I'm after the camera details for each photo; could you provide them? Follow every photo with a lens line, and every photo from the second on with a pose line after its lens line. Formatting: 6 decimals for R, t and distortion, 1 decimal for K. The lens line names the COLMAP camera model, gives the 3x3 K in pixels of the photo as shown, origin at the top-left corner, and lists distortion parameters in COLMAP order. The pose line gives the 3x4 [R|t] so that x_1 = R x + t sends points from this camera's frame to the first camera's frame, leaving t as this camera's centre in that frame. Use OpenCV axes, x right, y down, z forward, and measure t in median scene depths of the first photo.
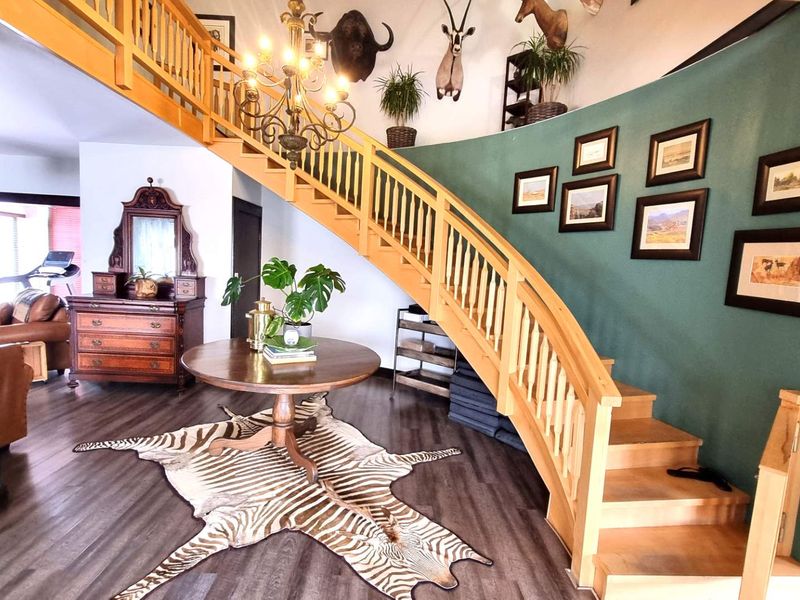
lens RADIAL K [[415.3, 0, 395.8], [0, 415.3, 308.4], [0, 0, 1]] dist [0.000458, 0.002171]
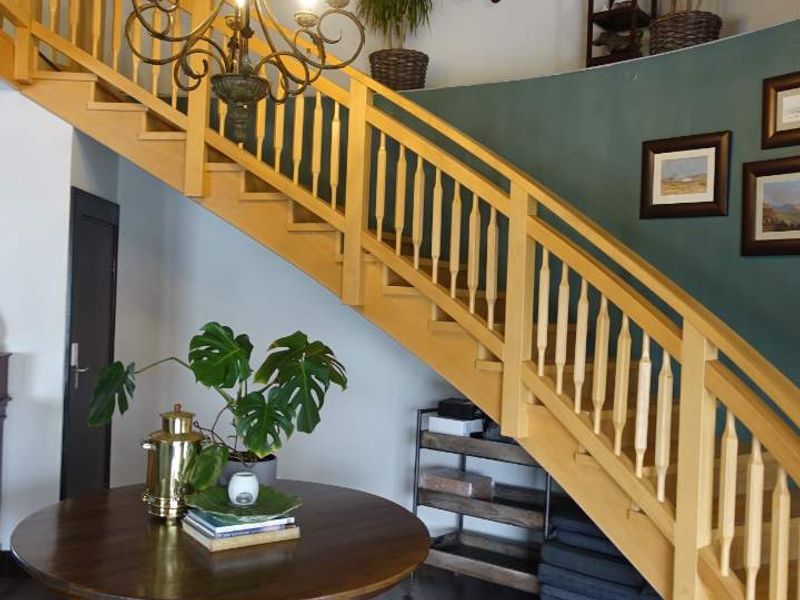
lens RADIAL K [[824.6, 0, 400.6], [0, 824.6, 304.5], [0, 0, 1]] dist [-0.002412, 0.000000]
pose [[0.995836, -0.018728, 0.089218, -0.138370], [0.027519, 0.994771, -0.098355, -0.037852], [-0.086910, 0.100401, 0.991144, 0.030205]]
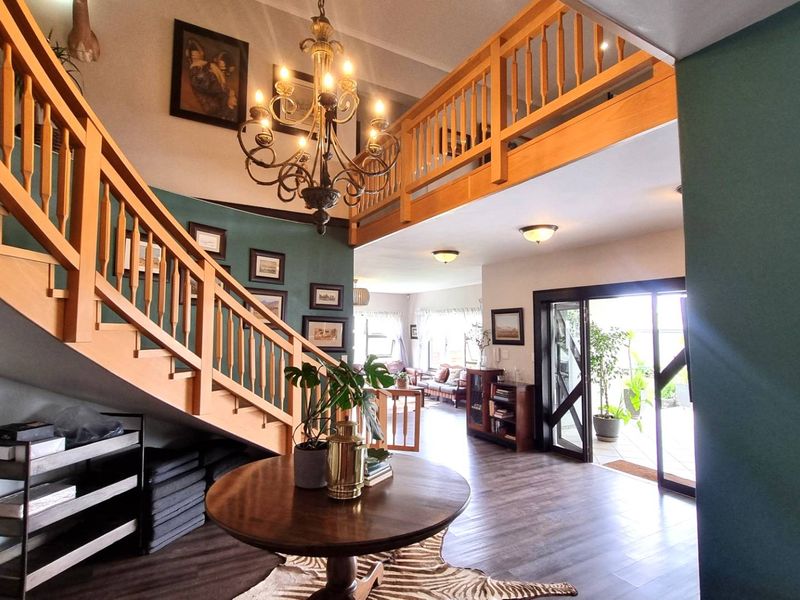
lens RADIAL K [[419.3, 0, 395.1], [0, 419.3, 299.3], [0, 0, 1]] dist [-0.002011, -0.000485]
pose [[-0.476361, 0.007998, 0.879213, -0.897881], [0.066640, 0.997411, 0.027033, -0.211858], [-0.876721, 0.071468, -0.475661, 1.156971]]
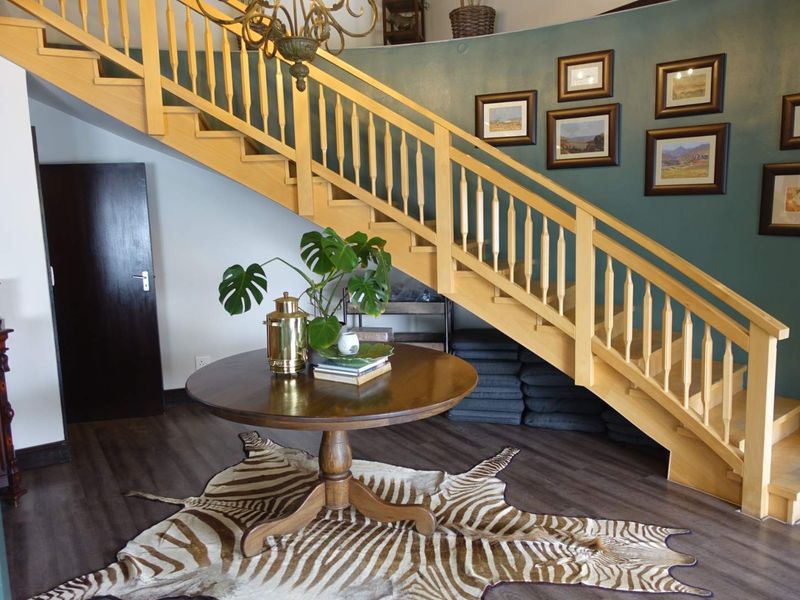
lens RADIAL K [[622.6, 0, 398.9], [0, 622.6, 298.7], [0, 0, 1]] dist [0.000234, -0.000389]
pose [[0.848834, -0.146898, 0.507840, -0.616505], [0.130519, 0.989114, 0.067953, -0.054845], [-0.512294, 0.008602, 0.858767, 0.079065]]
